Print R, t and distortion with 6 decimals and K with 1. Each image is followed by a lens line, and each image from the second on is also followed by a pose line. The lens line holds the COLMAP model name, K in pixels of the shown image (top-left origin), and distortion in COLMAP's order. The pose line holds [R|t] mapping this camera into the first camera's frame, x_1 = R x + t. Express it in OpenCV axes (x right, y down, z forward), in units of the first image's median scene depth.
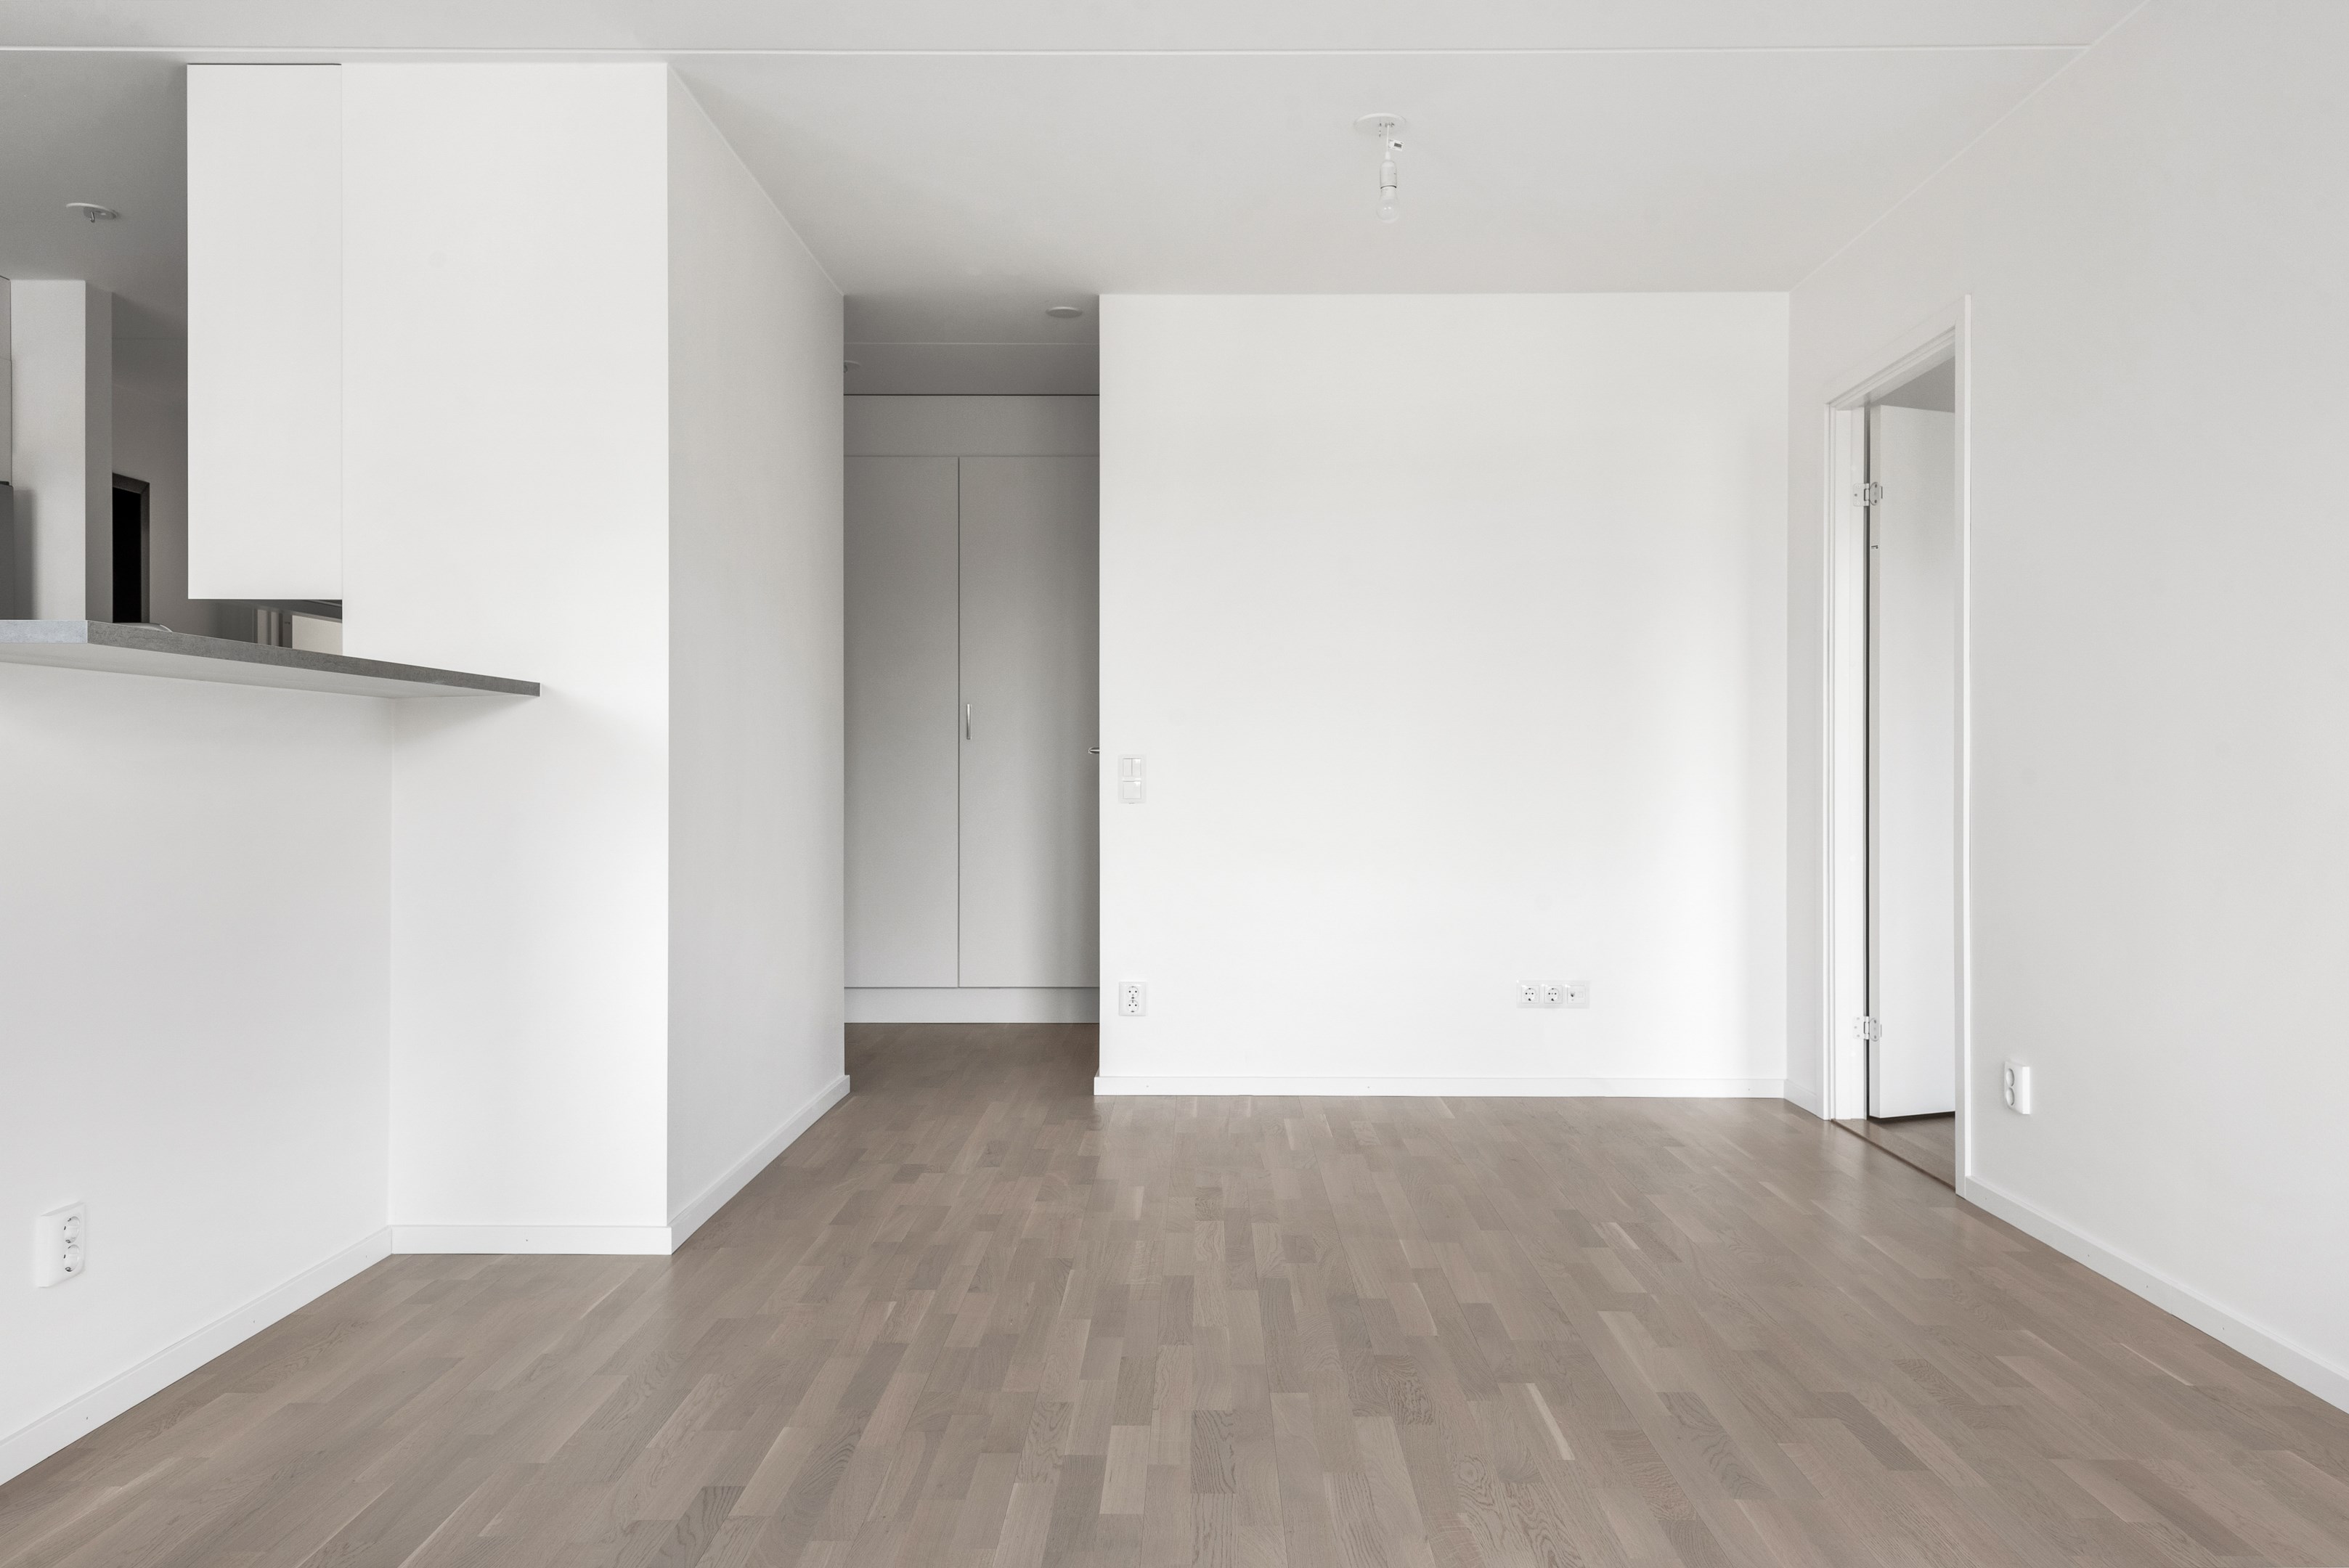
lens RADIAL K [[1700.4, 0, 1178.5], [0, 1700.4, 767.9], [0, 0, 1]] dist [0.027935, -0.010985]
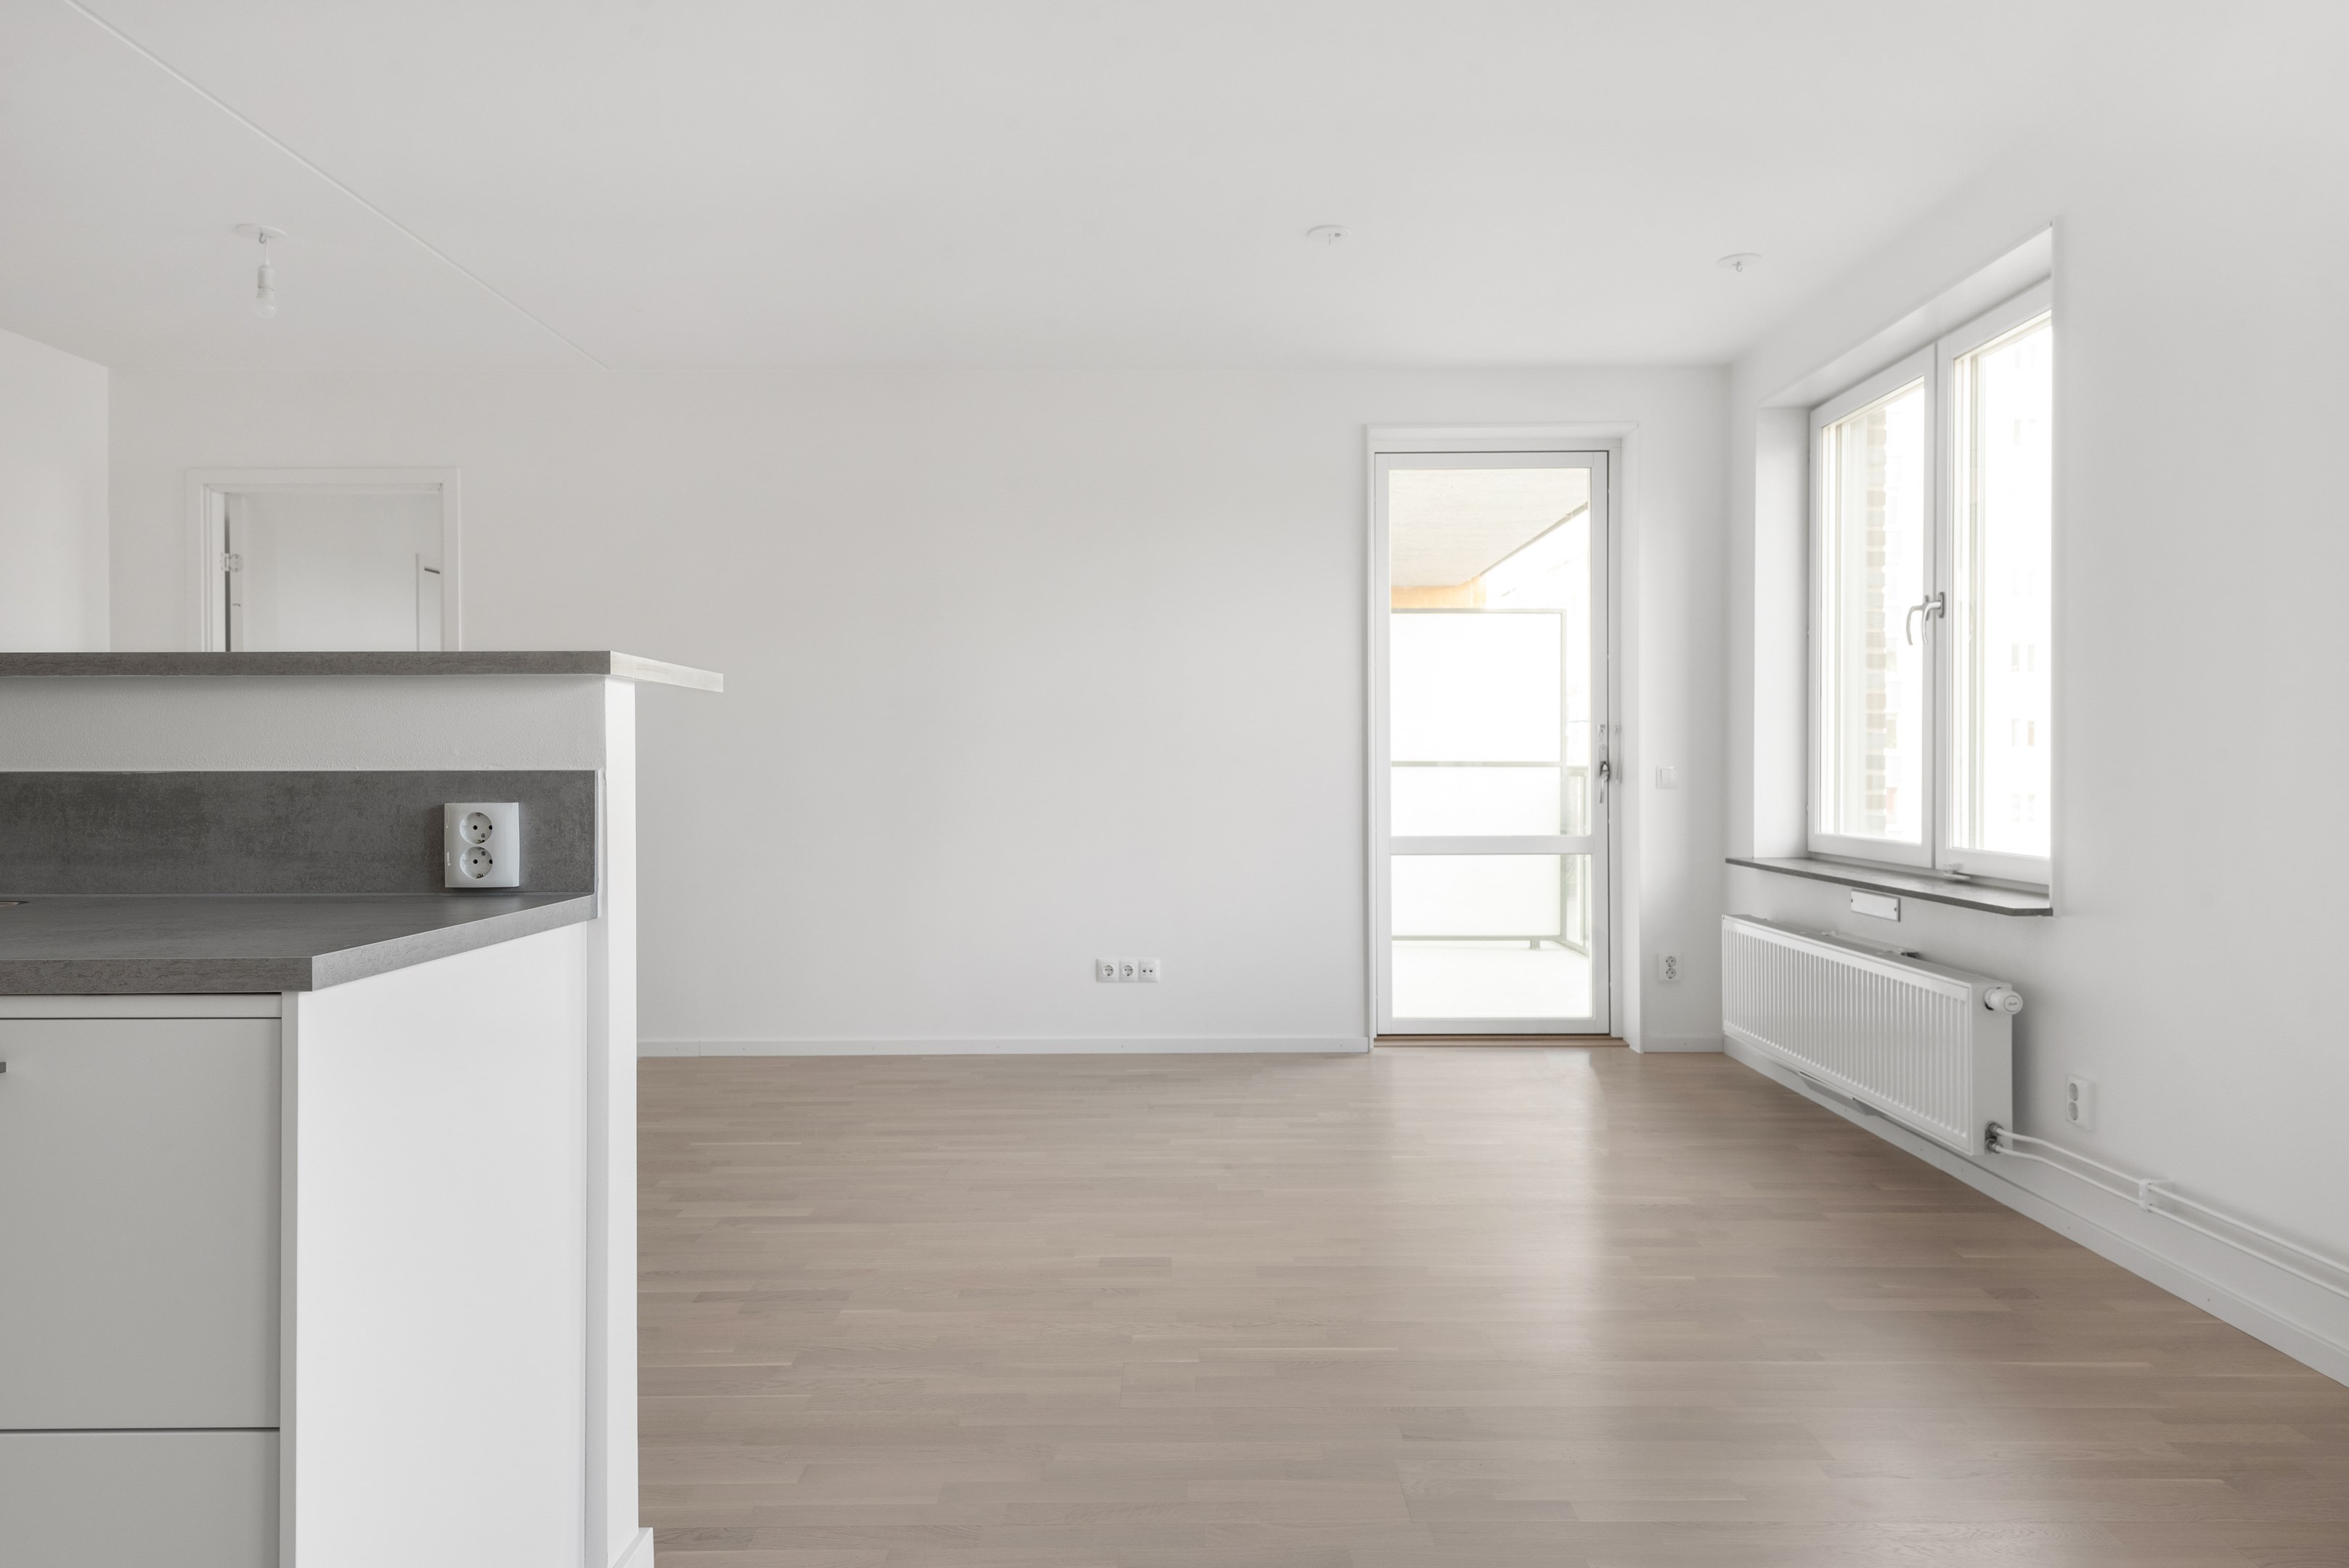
lens RADIAL K [[1520.9, 0, 1180.0], [0, 1520.9, 772.9], [0, 0, 1]] dist [0.020155, 0.001408]
pose [[-0.012233, -0.006492, 0.999904, -0.755786], [0.002550, 0.999975, 0.006524, -0.008904], [-0.999922, 0.002630, -0.012216, 0.305741]]
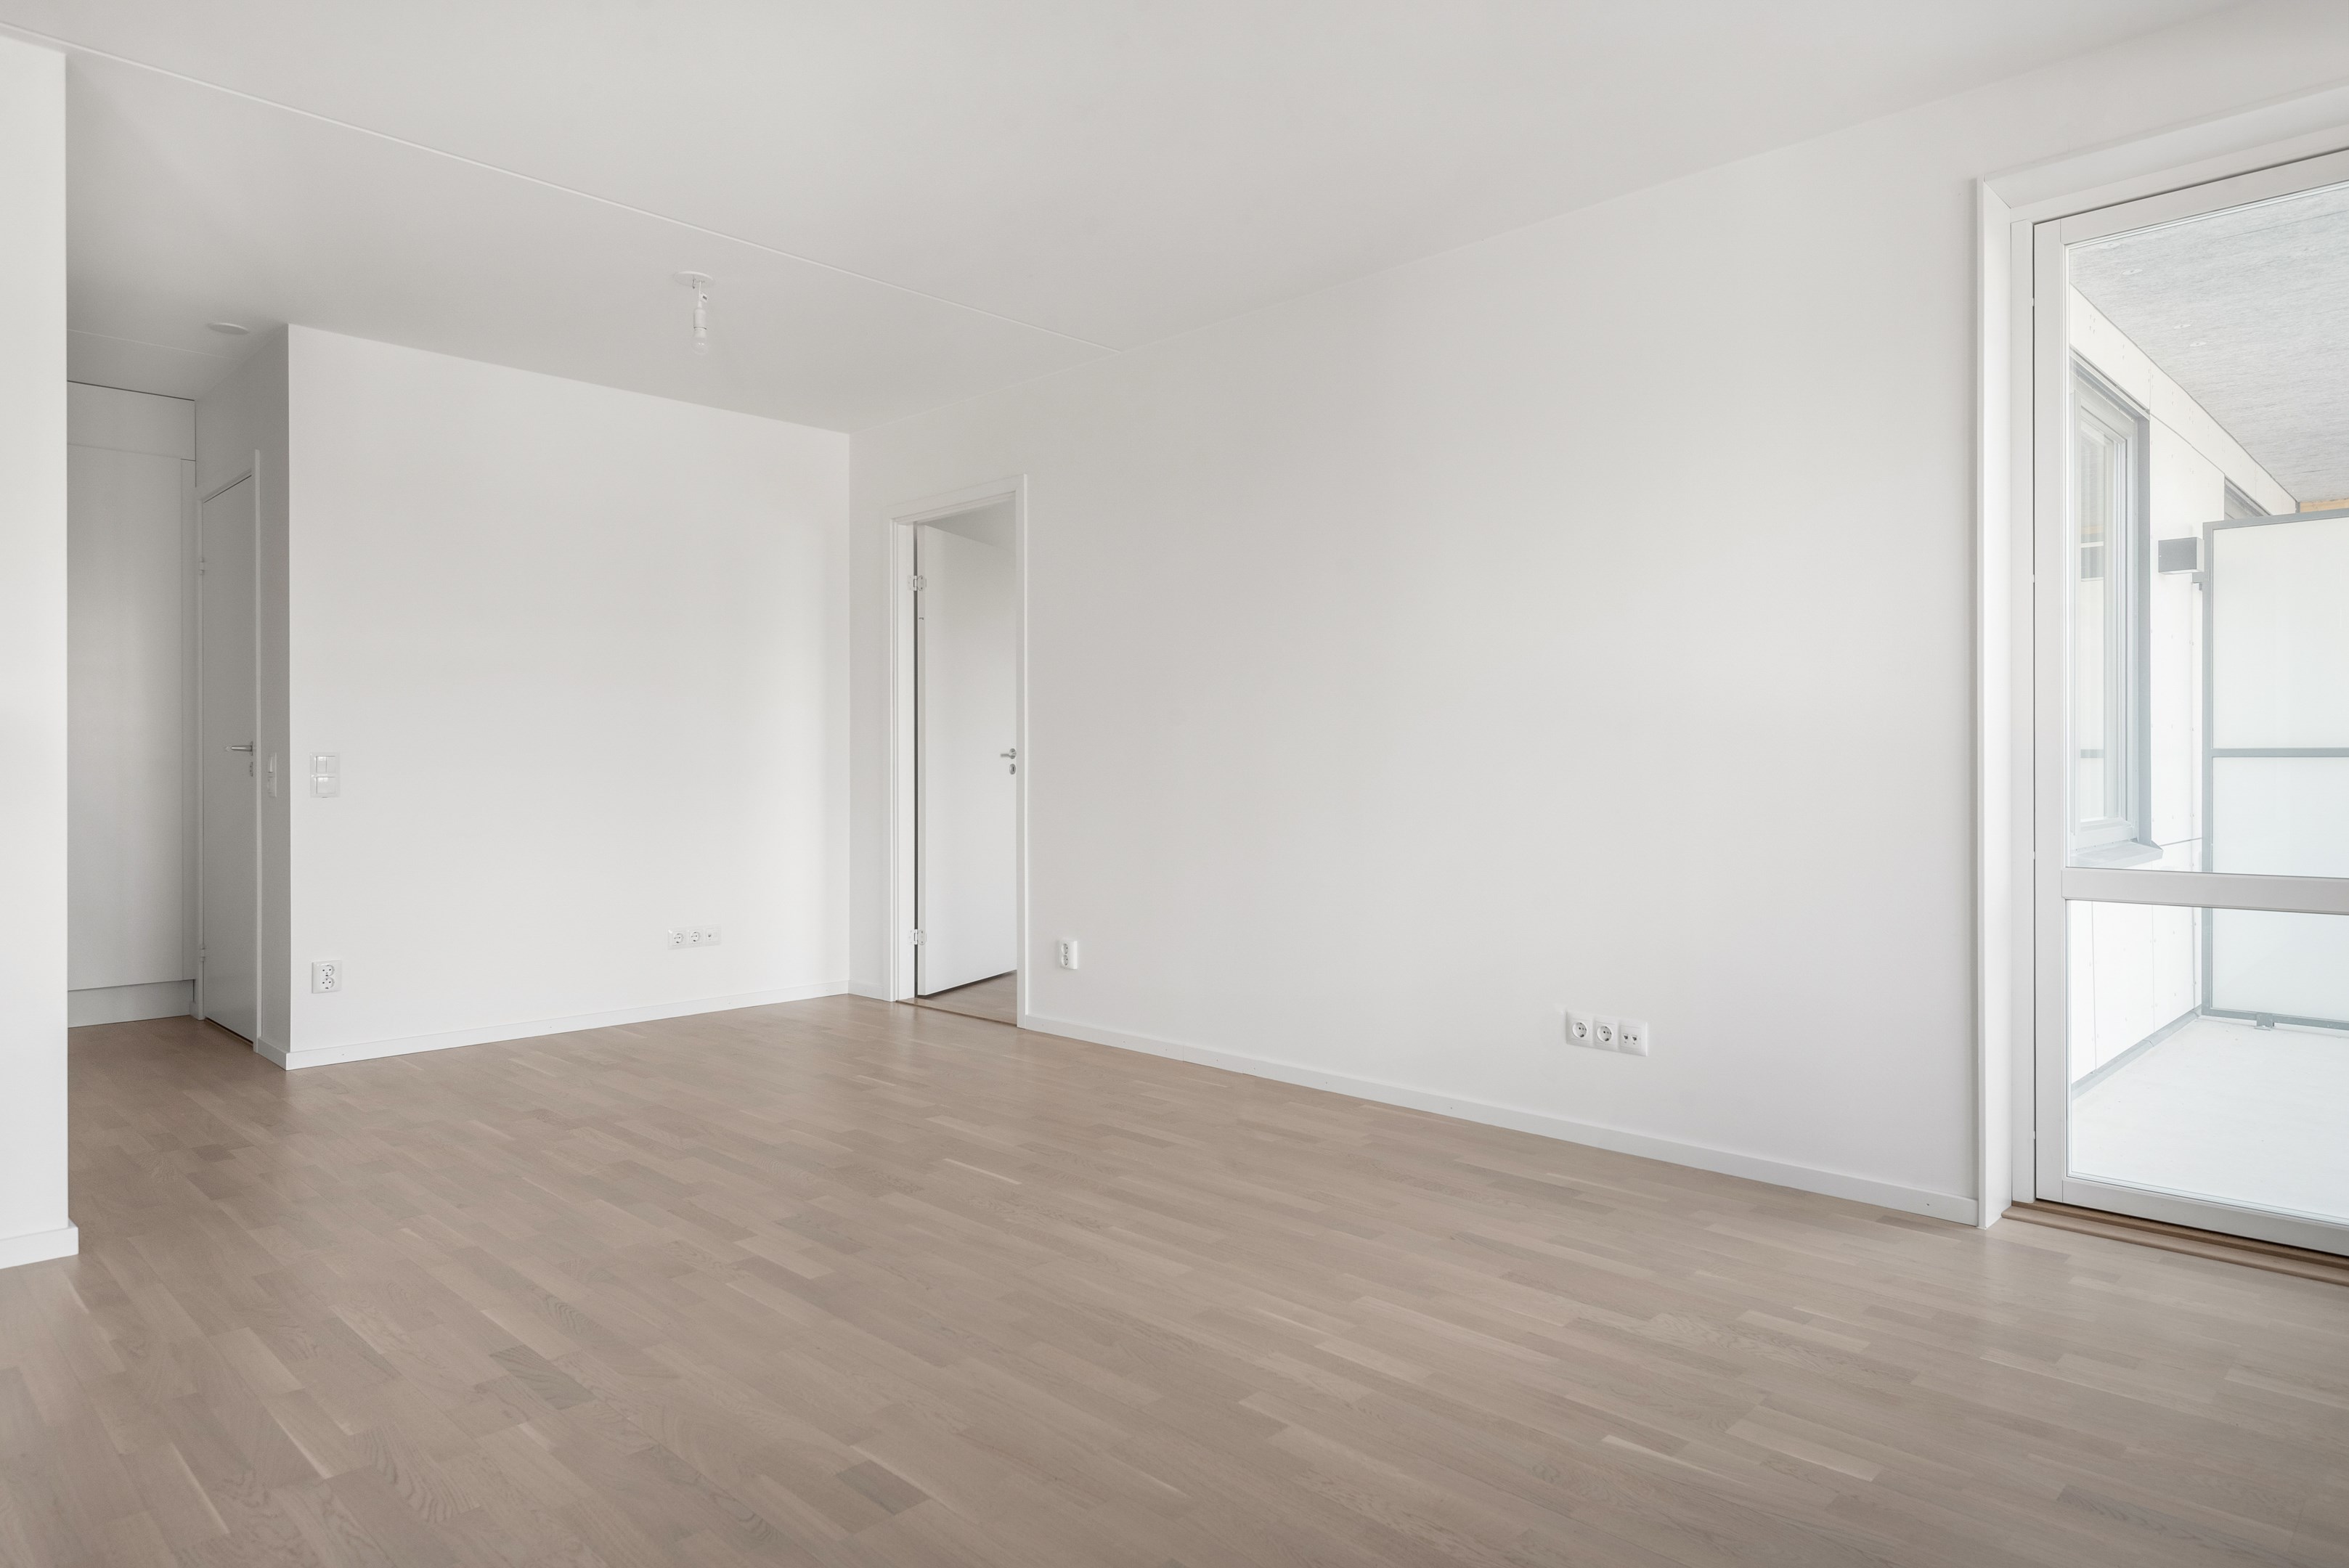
lens RADIAL K [[1400.9, 0, 1183.7], [0, 1400.9, 766.8], [0, 0, 1]] dist [0.019623, -0.006071]
pose [[0.691930, -0.002308, 0.721960, -0.327735], [0.001261, 0.999997, 0.001988, 0.000084], [-0.721963, -0.000465, 0.691931, -0.025591]]
